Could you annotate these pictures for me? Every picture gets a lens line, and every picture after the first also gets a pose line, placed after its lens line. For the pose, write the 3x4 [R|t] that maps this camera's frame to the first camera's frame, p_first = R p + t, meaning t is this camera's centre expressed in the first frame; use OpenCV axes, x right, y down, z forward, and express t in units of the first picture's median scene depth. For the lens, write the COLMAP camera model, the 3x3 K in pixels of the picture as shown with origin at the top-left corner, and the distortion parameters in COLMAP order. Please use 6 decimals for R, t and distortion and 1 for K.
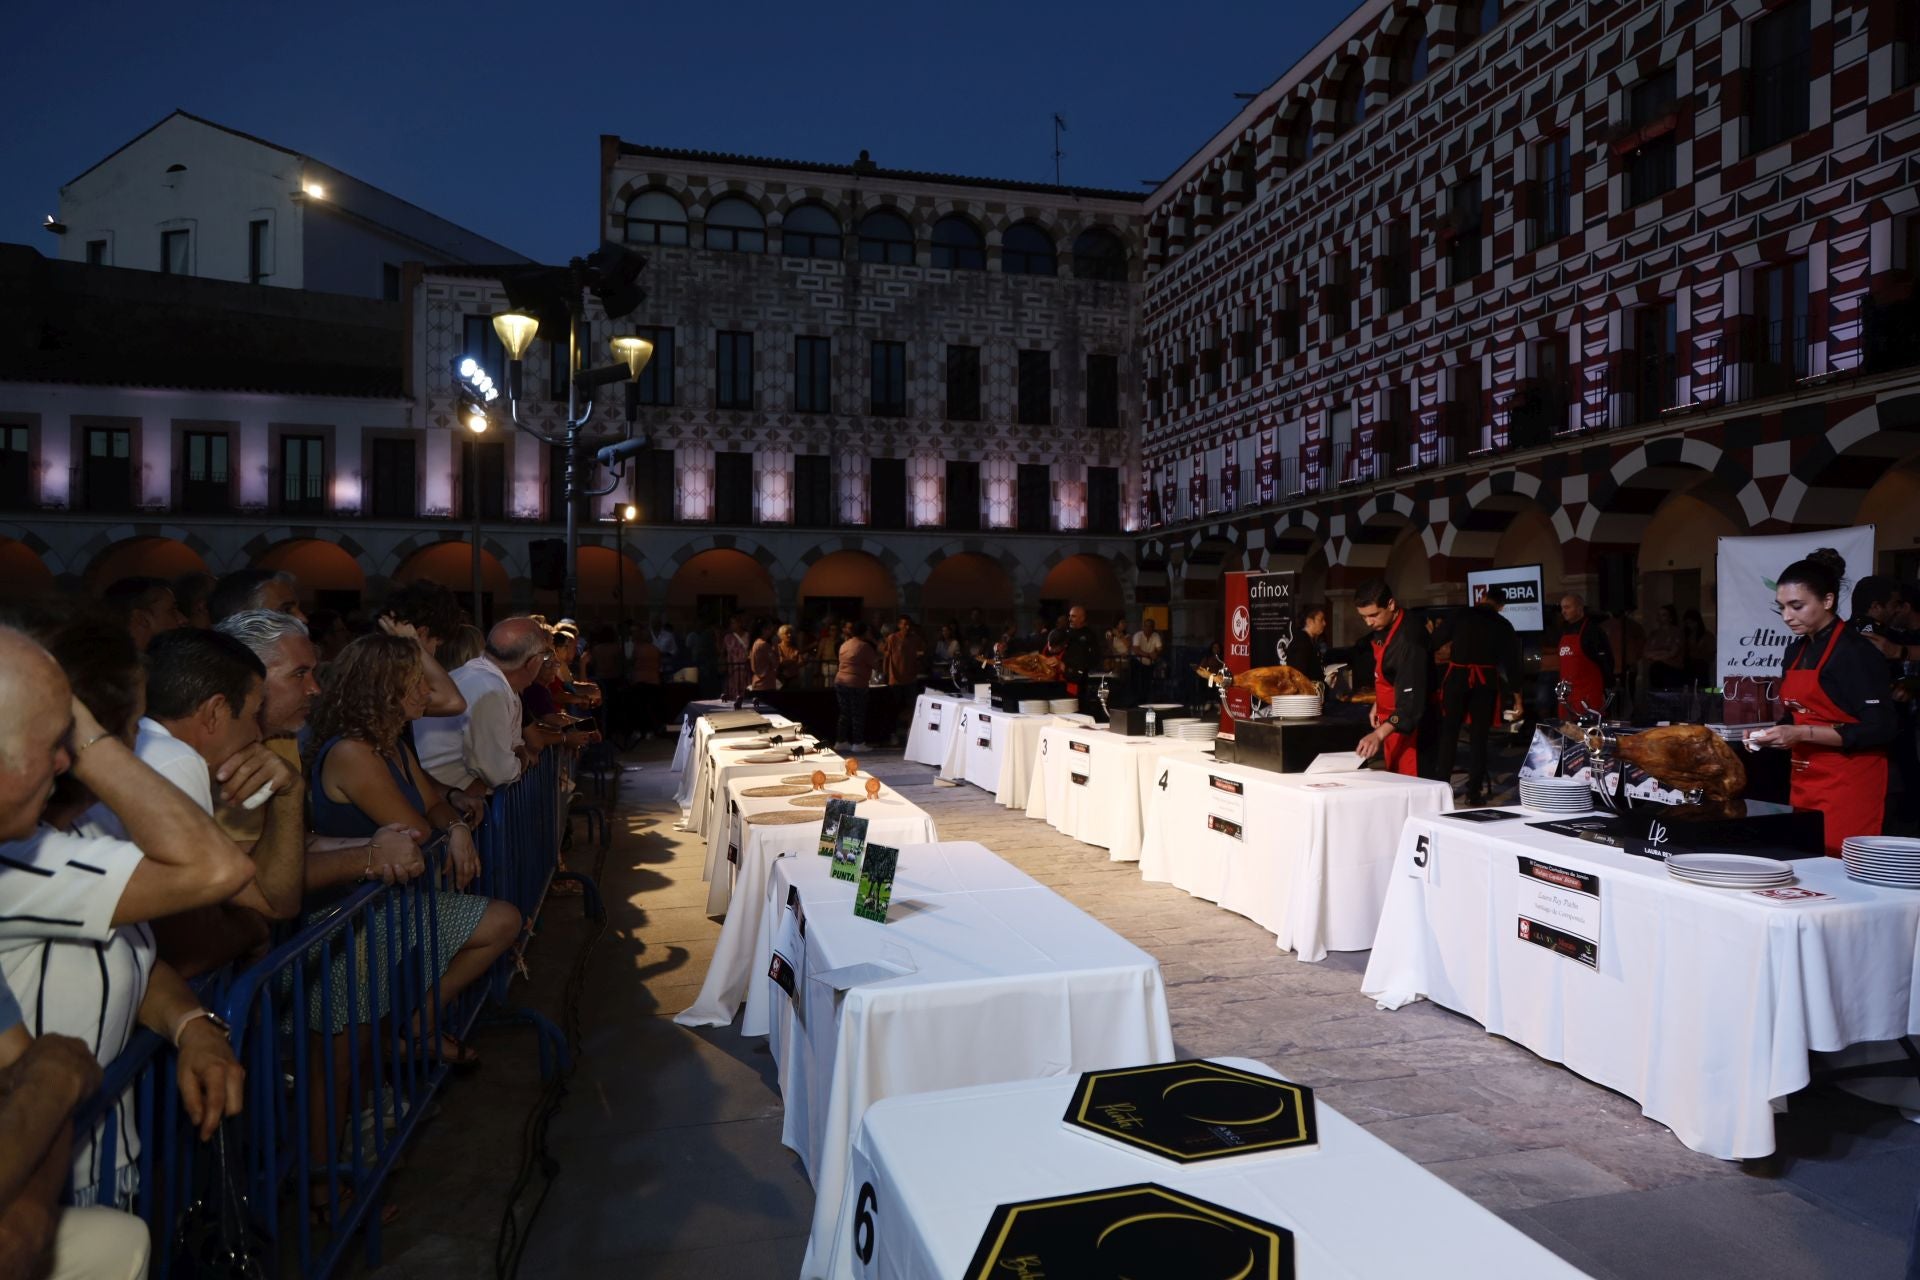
lens RADIAL K [[1291.2, 0, 959.1], [0, 1291.2, 633.2], [0, 0, 1]] dist [-0.009057, 0.004166]
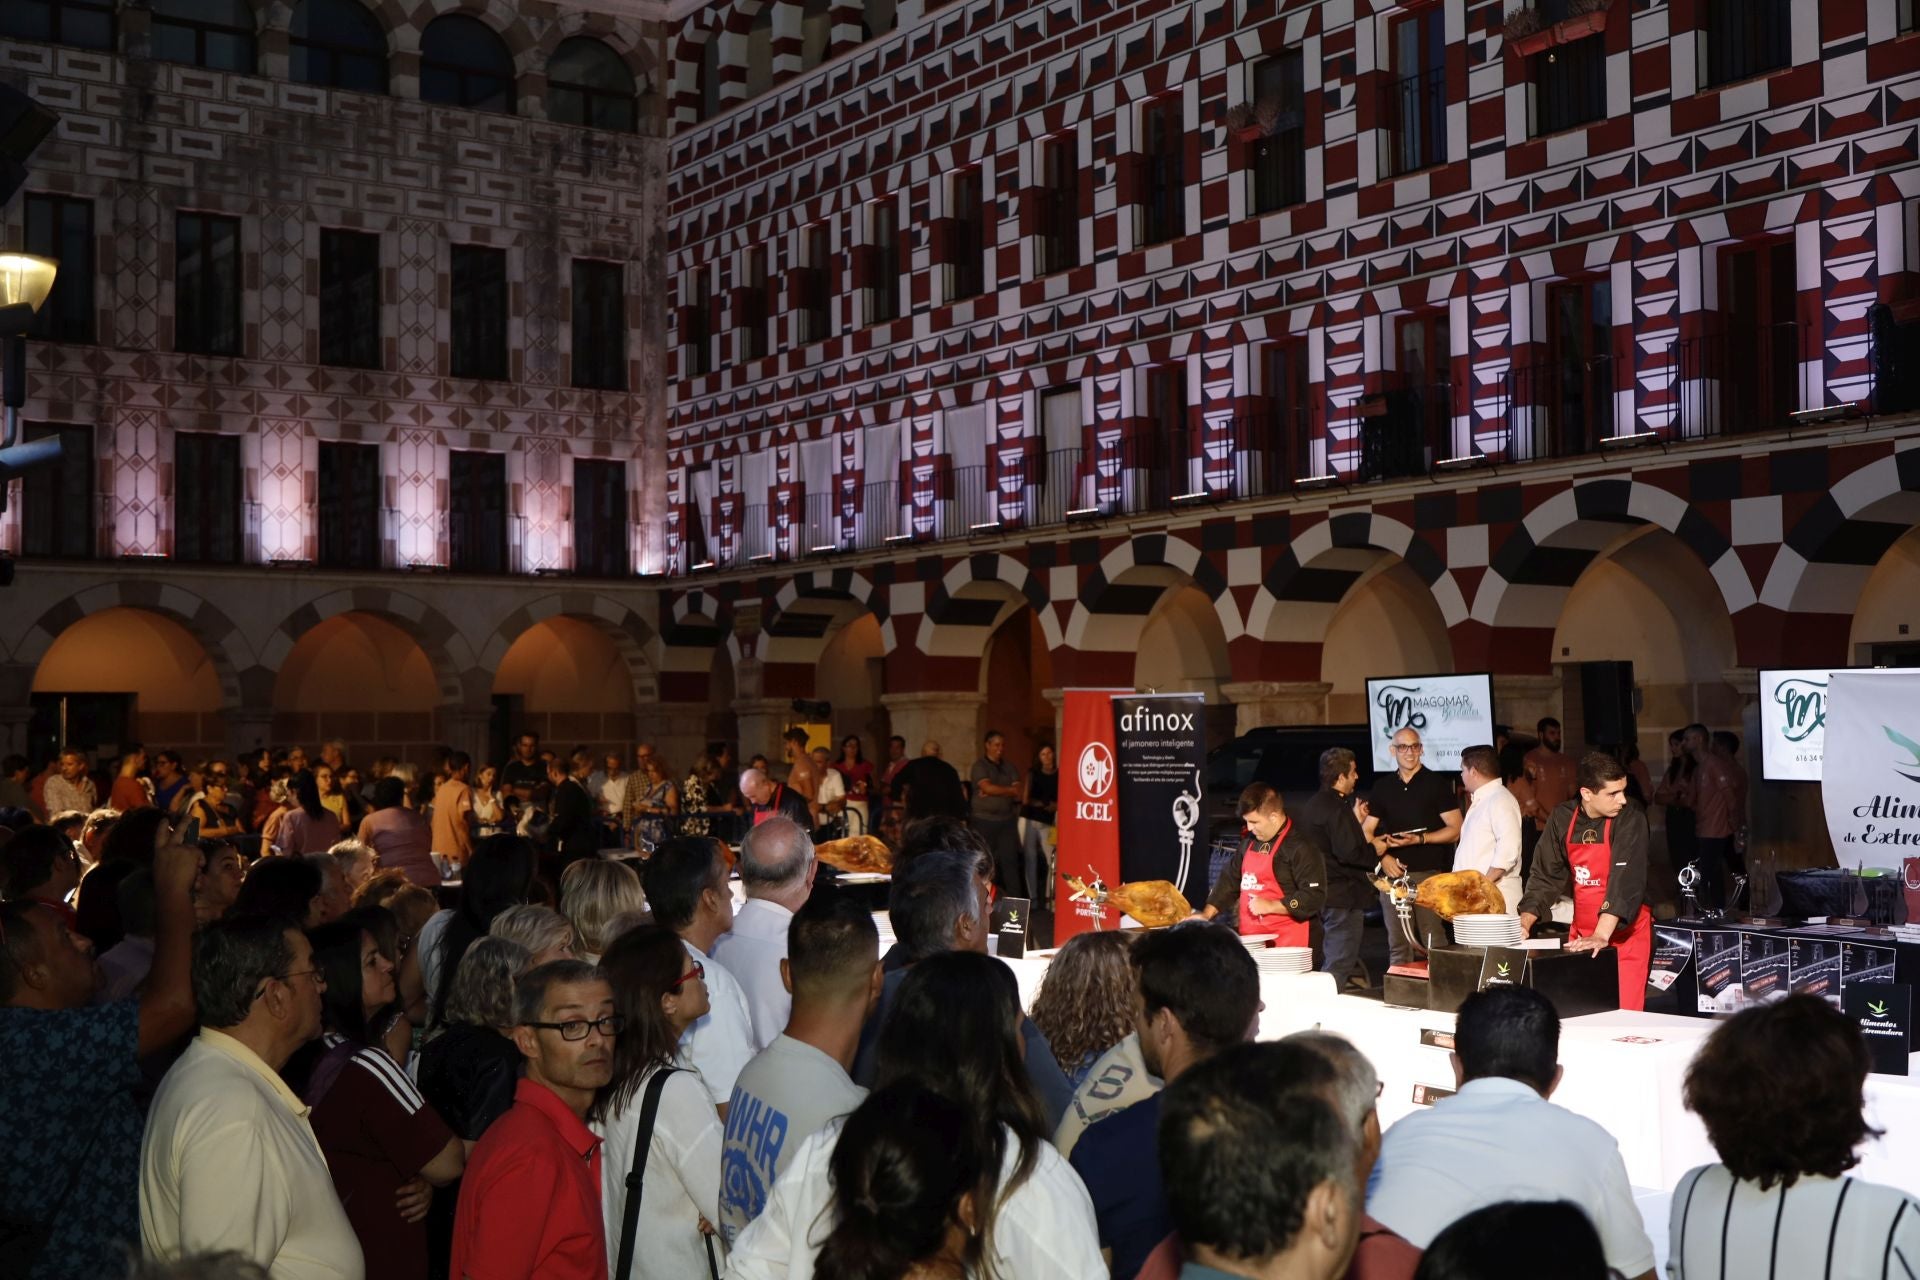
lens RADIAL K [[2417.1, 0, 1001.7], [0, 2417.1, 602.8], [0, 0, 1]] dist [0.011380, -0.035645]
pose [[0.929330, 0.006840, 0.369186, -0.120600], [0.011341, 0.998828, -0.047053, -0.015909], [-0.369075, 0.047915, 0.928163, -0.038149]]
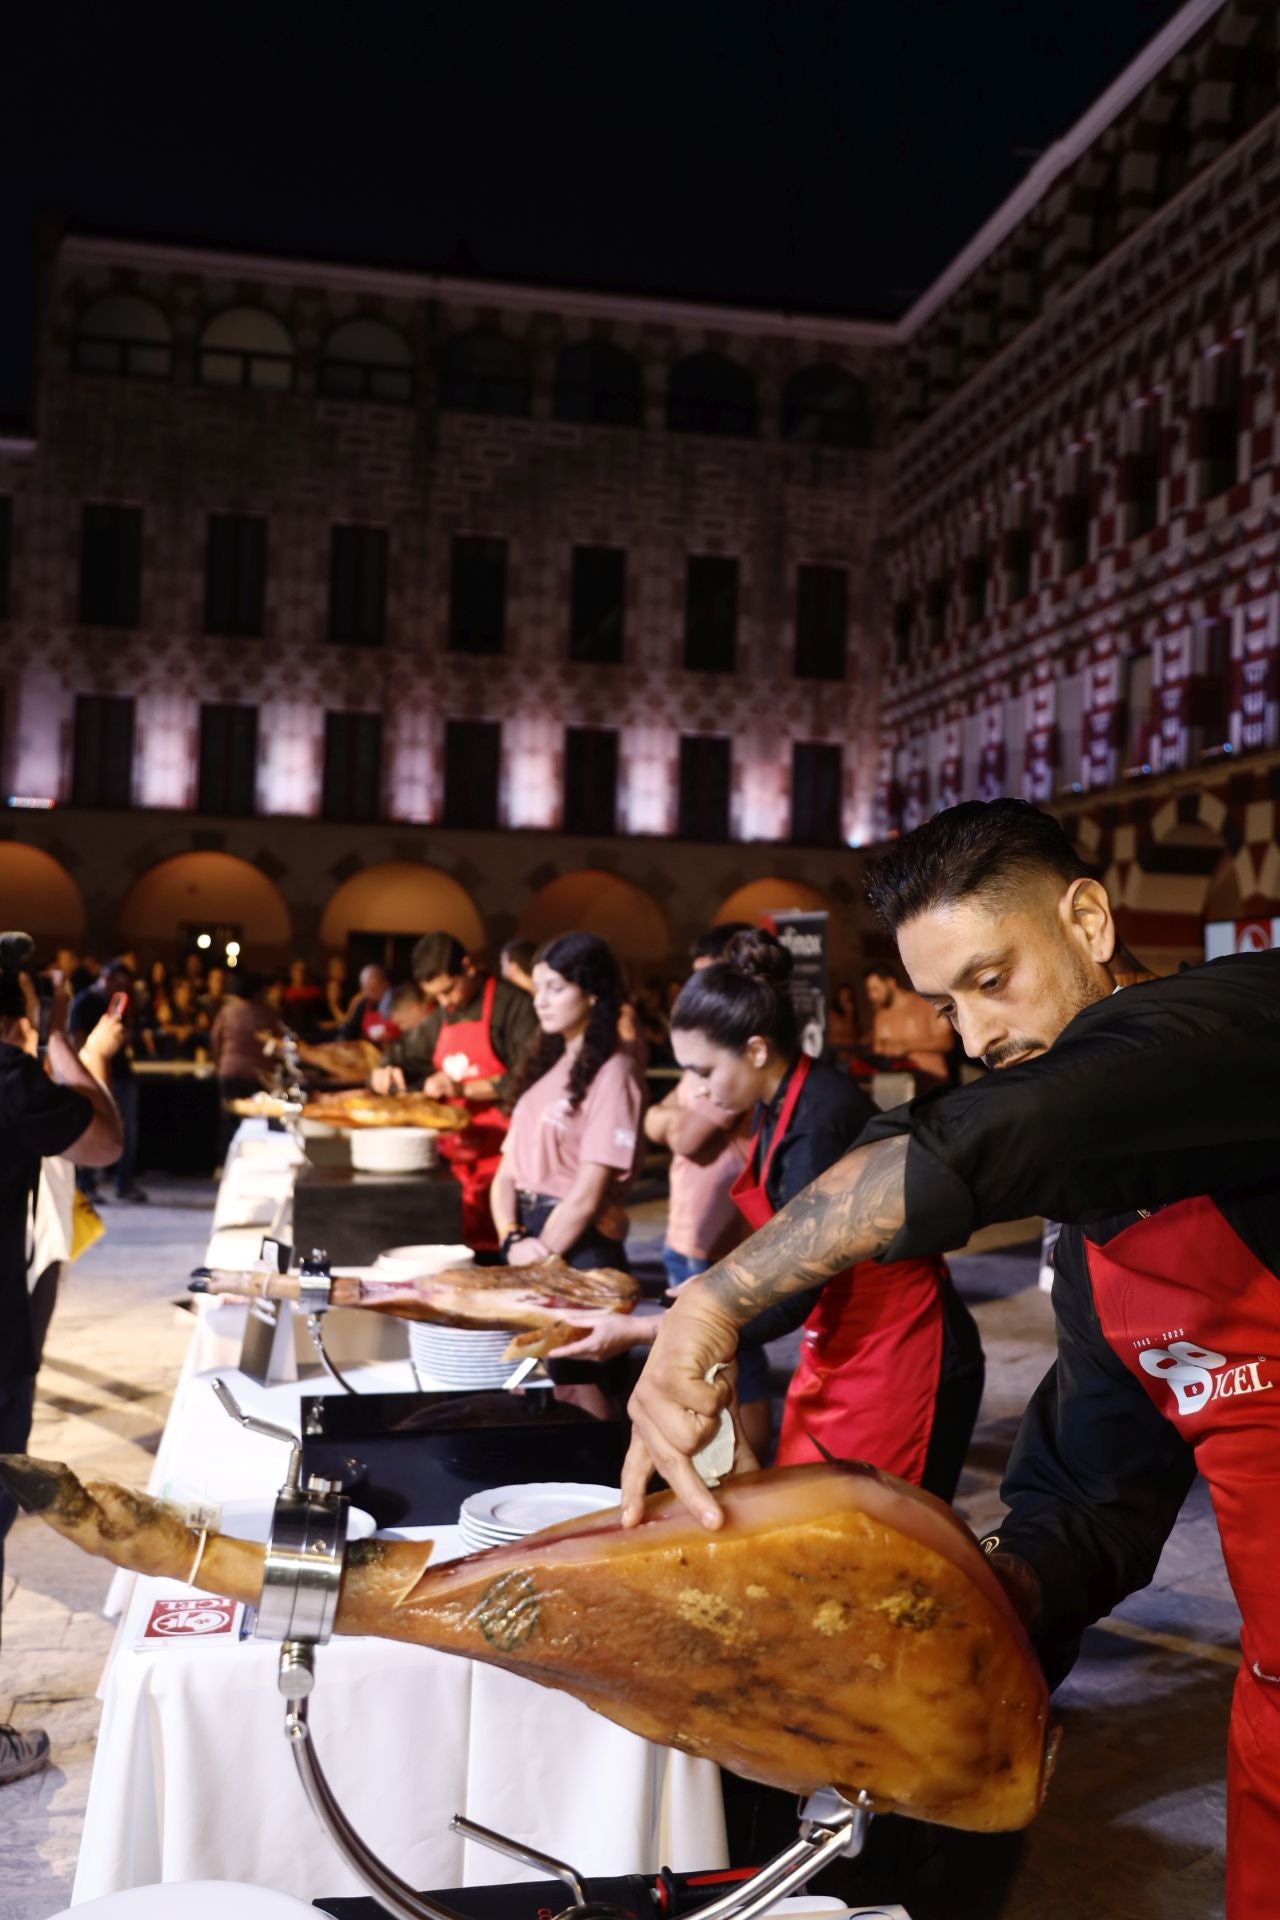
lens RADIAL K [[1974.4, 0, 657.0], [0, 1974.4, 960.1], [0, 0, 1]] dist [0.043333, -0.015665]
pose [[0.997704, 0.032225, -0.059574, 0.099637], [-0.033215, 0.999325, -0.015710, -0.003998], [0.059027, 0.017653, 0.998100, 0.032525]]
